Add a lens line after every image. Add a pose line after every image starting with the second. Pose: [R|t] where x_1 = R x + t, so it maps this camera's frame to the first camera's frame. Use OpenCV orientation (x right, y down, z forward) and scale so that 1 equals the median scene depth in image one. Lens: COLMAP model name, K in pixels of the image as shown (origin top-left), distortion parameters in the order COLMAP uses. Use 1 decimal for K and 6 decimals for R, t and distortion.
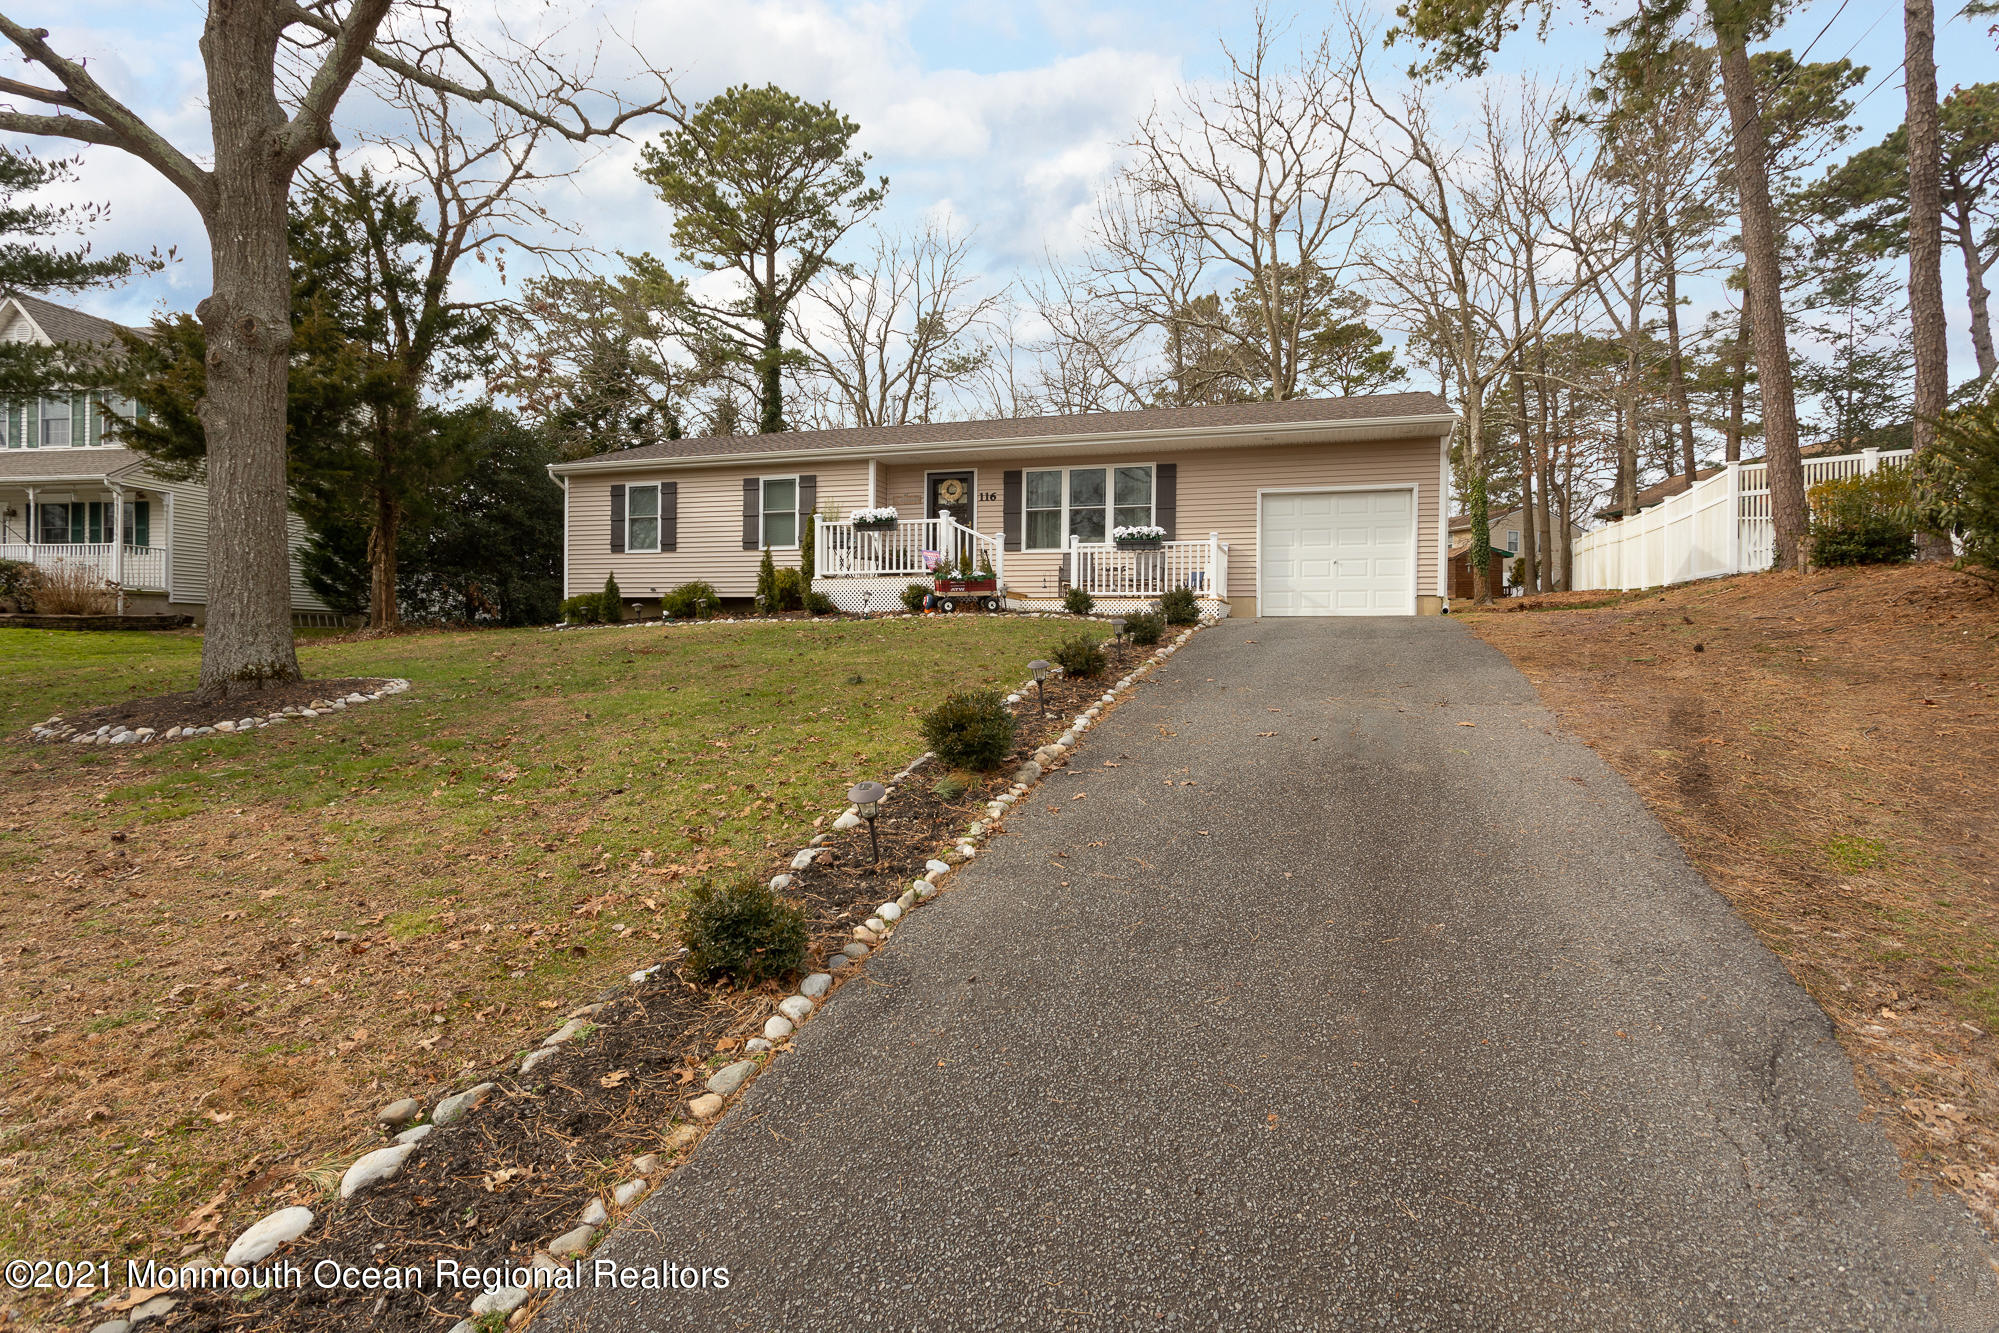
lens RADIAL K [[1045.0, 0, 999.5], [0, 1045.0, 666.5], [0, 0, 1]] dist [-0.010240, 0.000892]
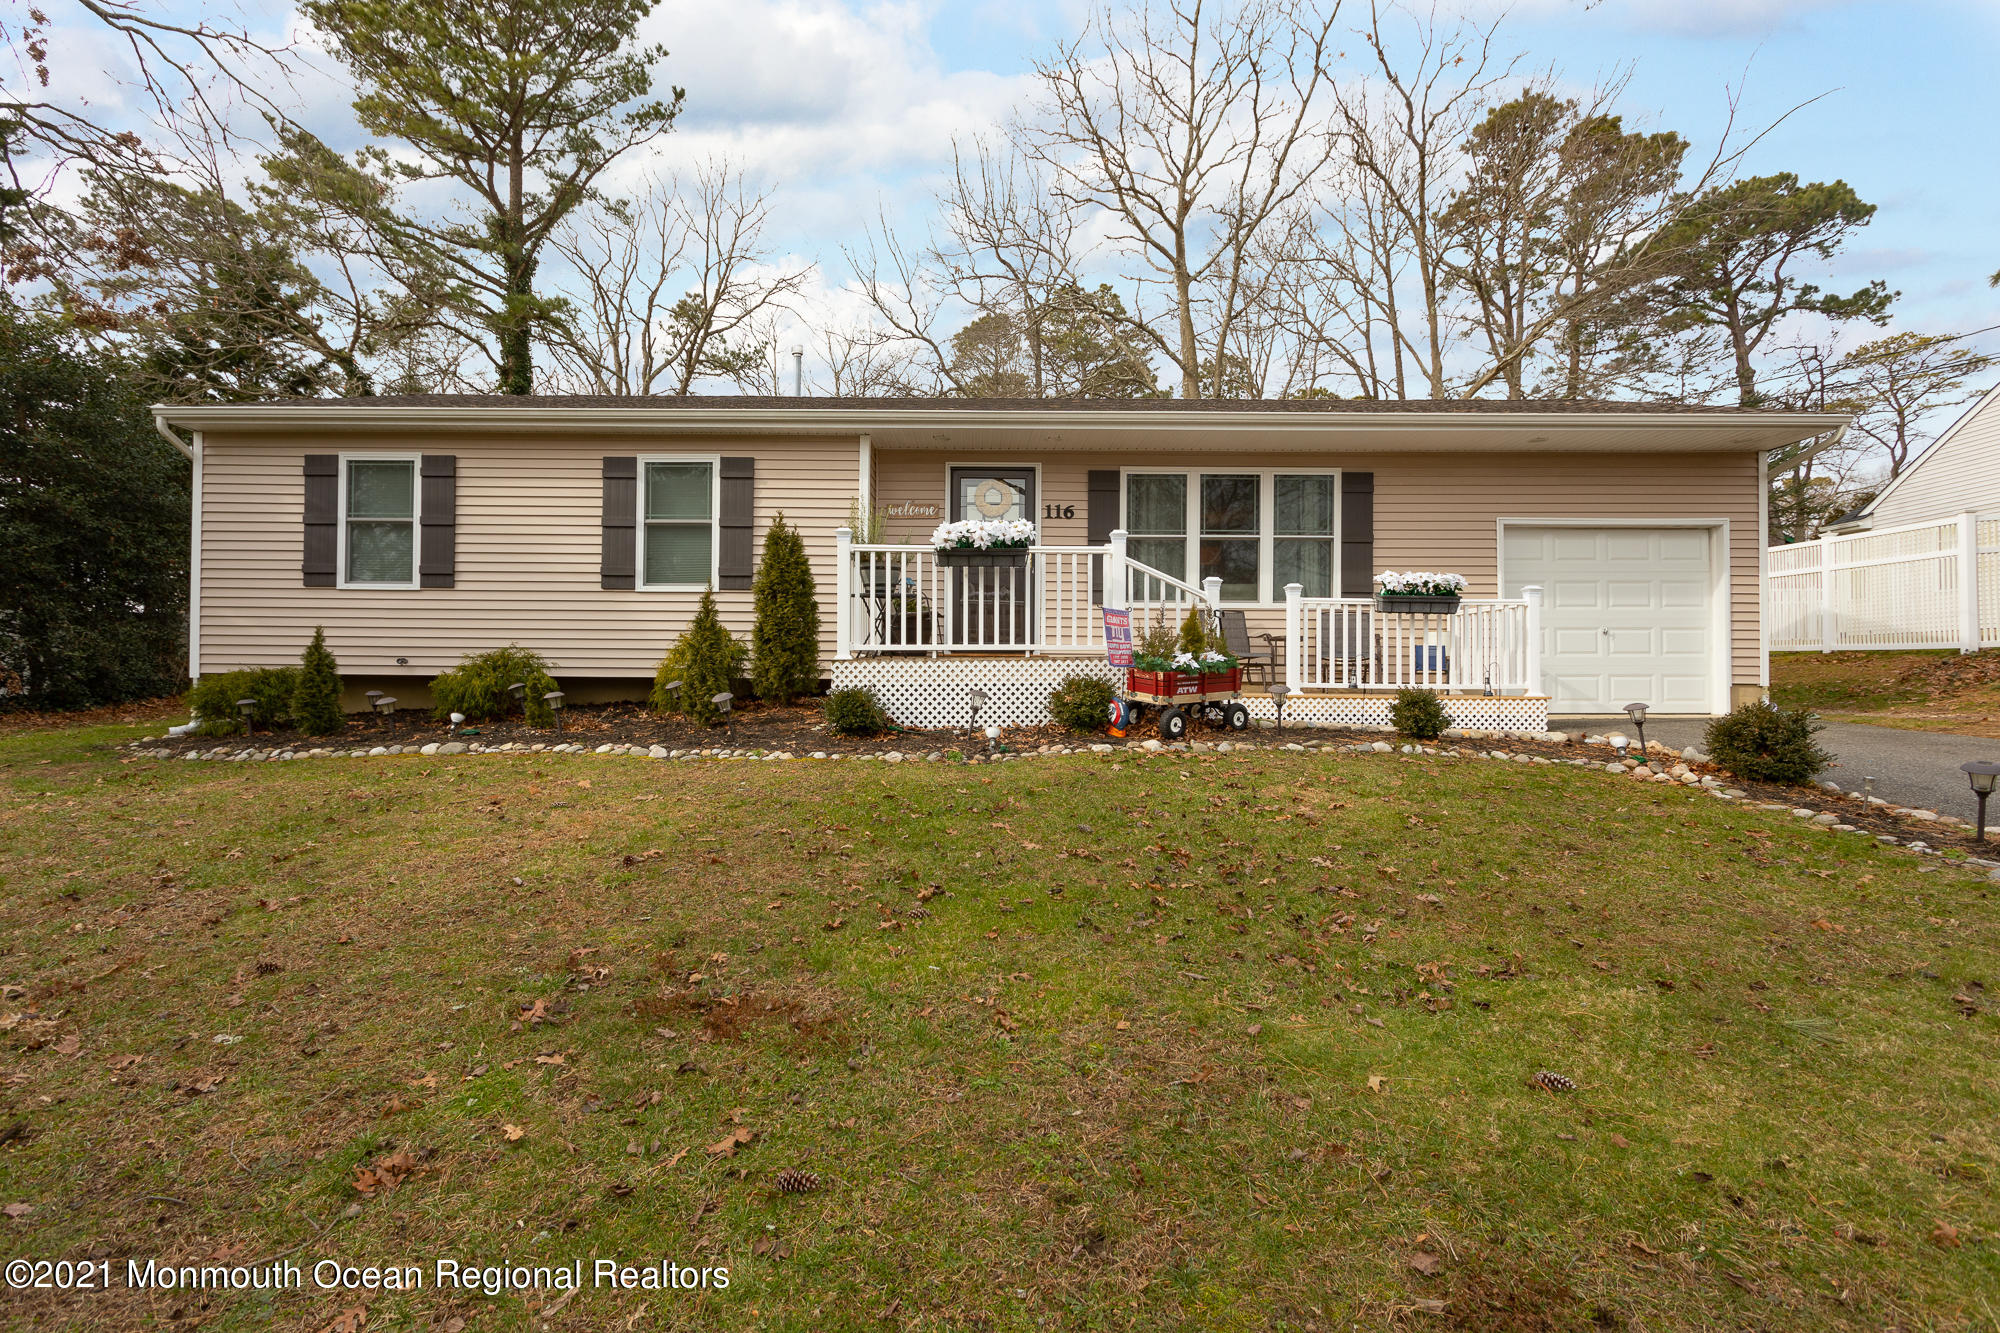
lens RADIAL K [[994.3, 0, 1000.0], [0, 994.3, 666.5], [0, 0, 1]] dist [0.002735, -0.001441]
pose [[0.947976, -0.001753, 0.318338, -0.203119], [0.009578, 0.999689, -0.023018, -0.055305], [-0.318199, 0.024869, 0.947698, 0.429113]]
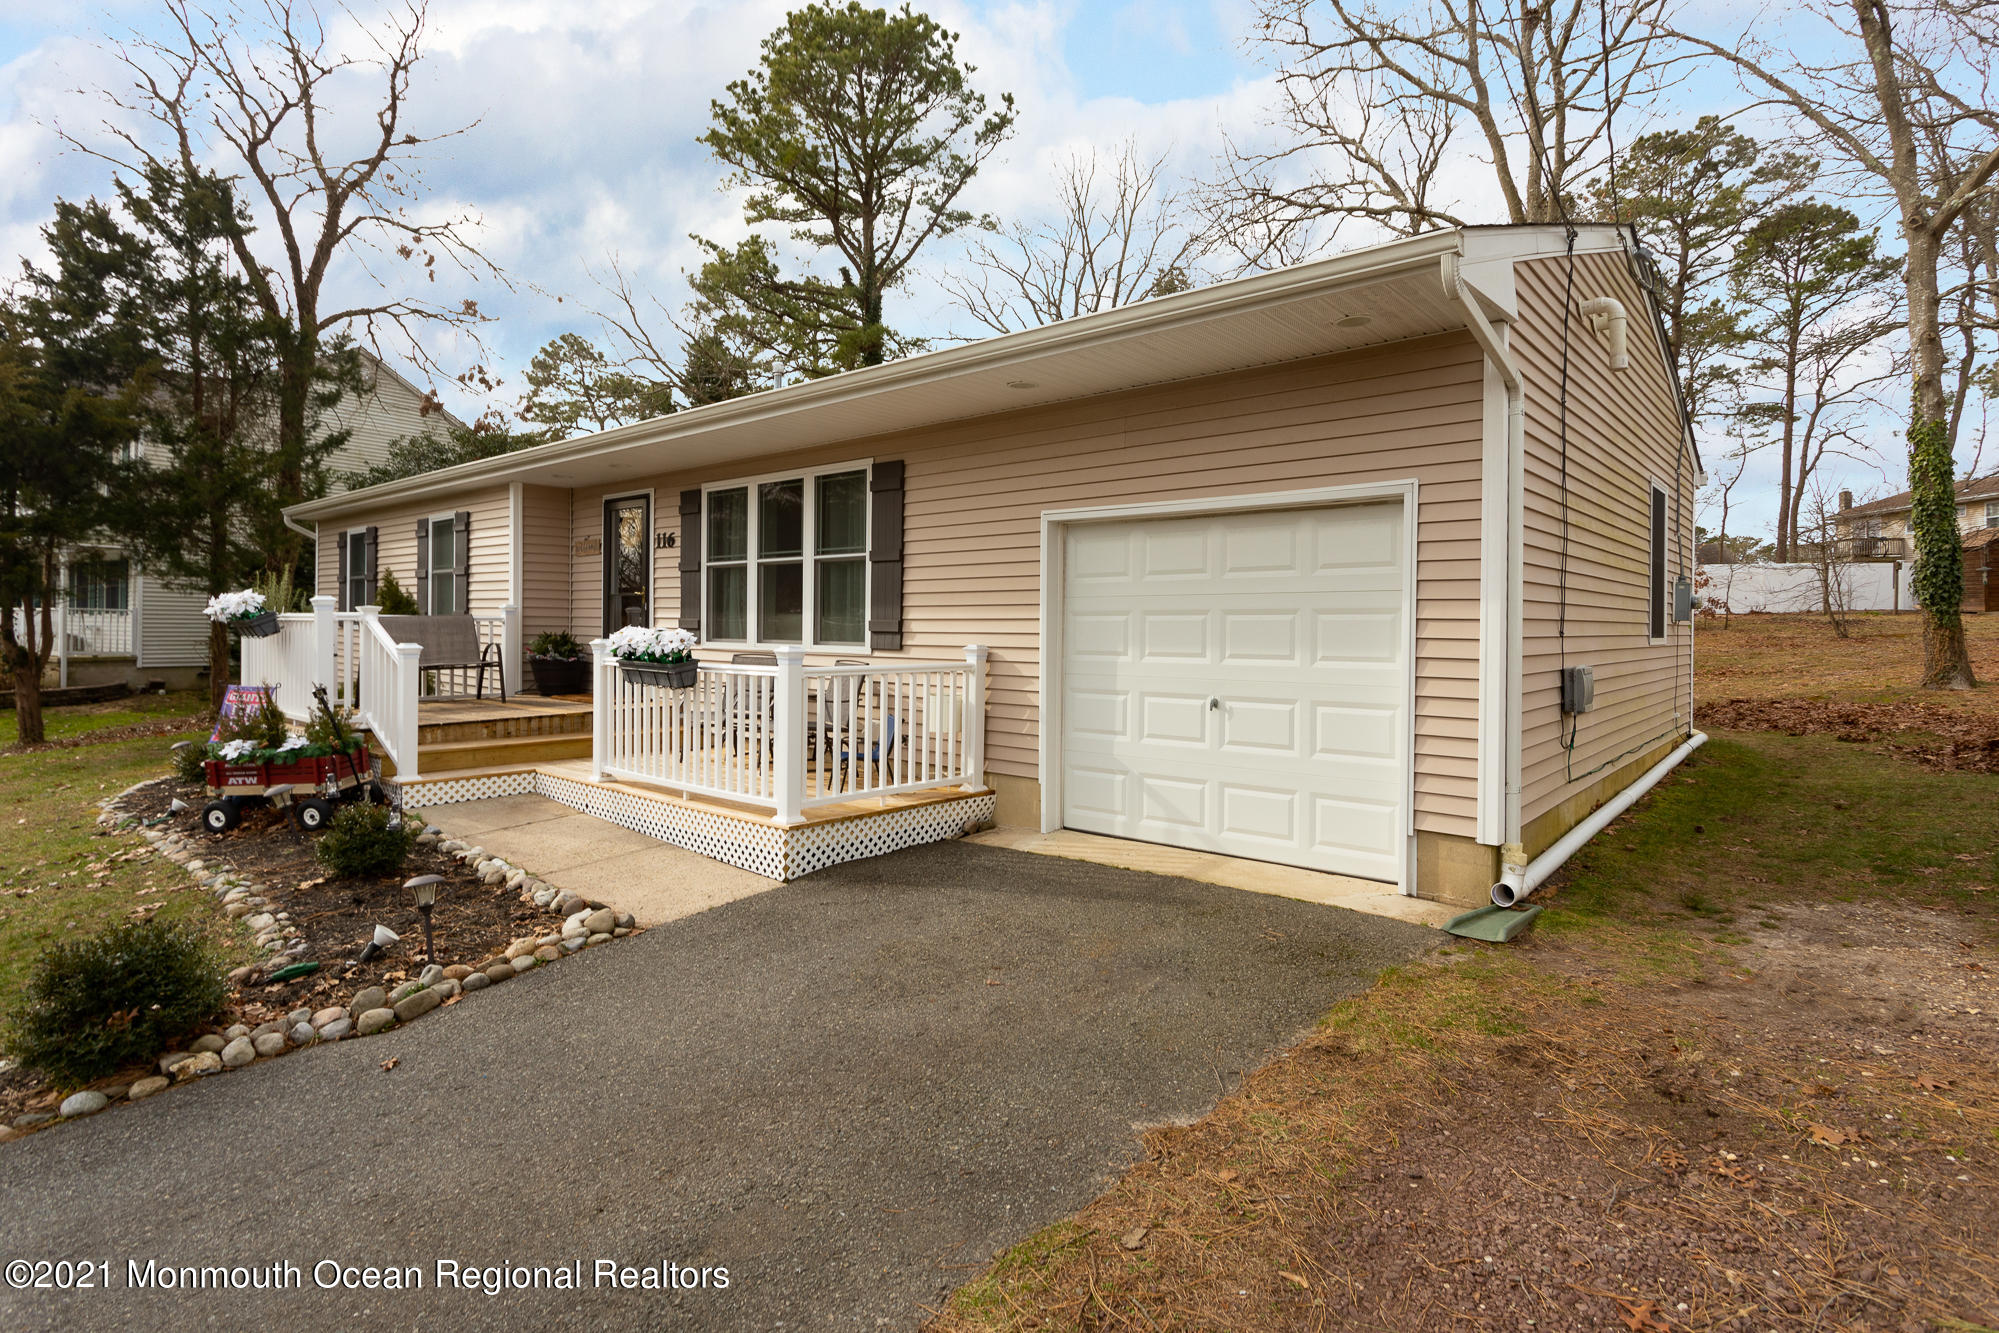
lens RADIAL K [[1014.5, 0, 1041.6], [0, 1014.5, 624.1], [0, 0, 1]] dist [0.005005, 0.000453]
pose [[0.928238, -0.003155, -0.371973, 0.326987], [-0.005122, 0.999761, -0.021263, -0.098836], [0.371951, 0.021643, 0.928000, 0.532761]]
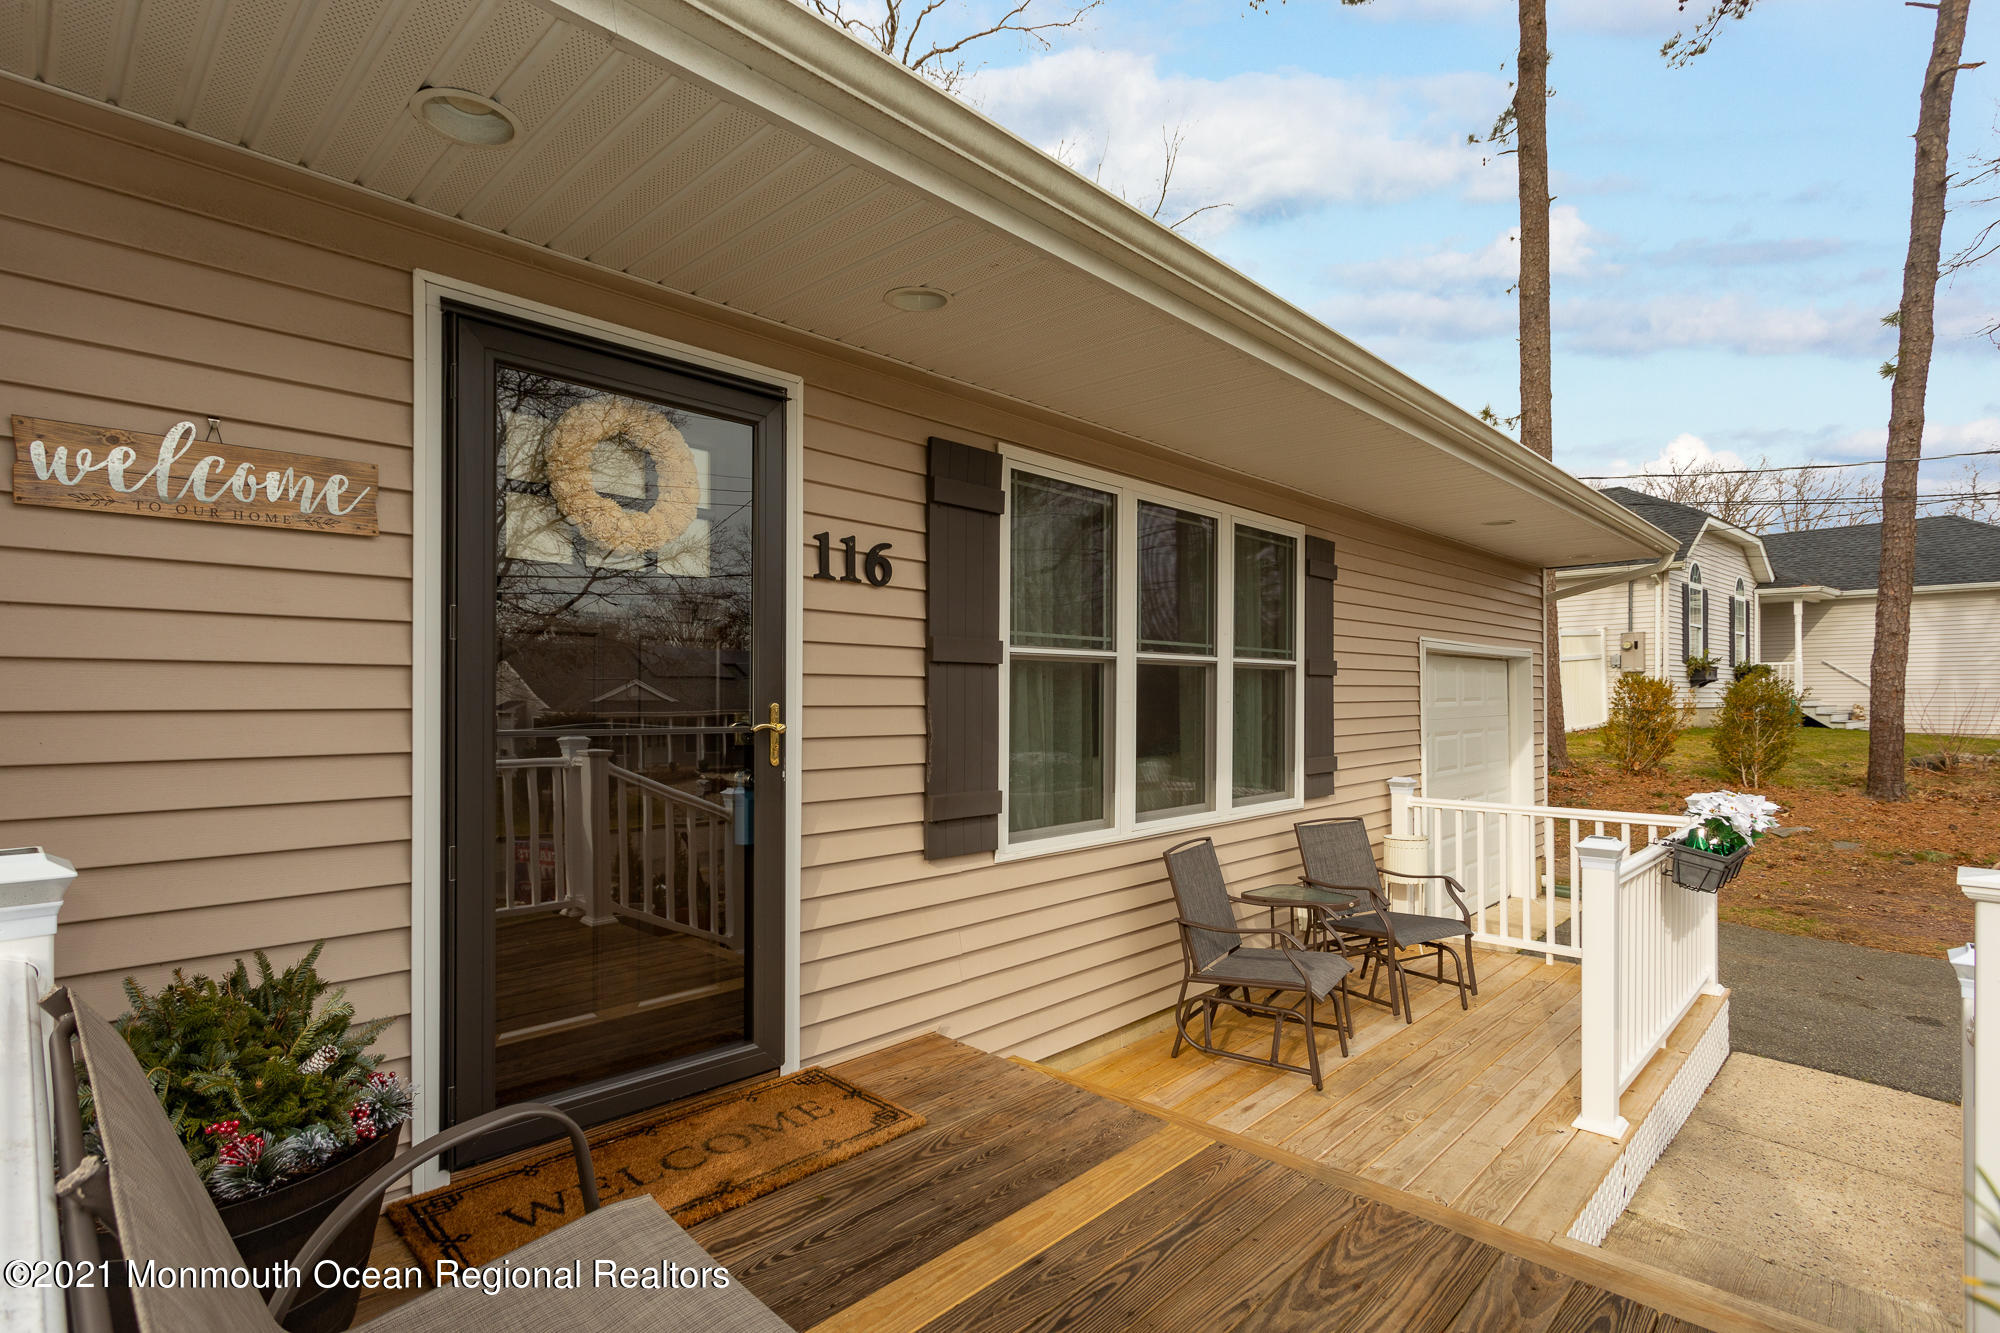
lens RADIAL K [[982.0, 0, 975.9], [0, 982.0, 708.5], [0, 0, 1]] dist [-0.001699, -0.000022]
pose [[0.434684, -0.020264, 0.900355, -0.135734], [0.022883, 0.999673, 0.011452, -0.125786], [-0.900292, 0.015625, 0.435006, 0.823588]]
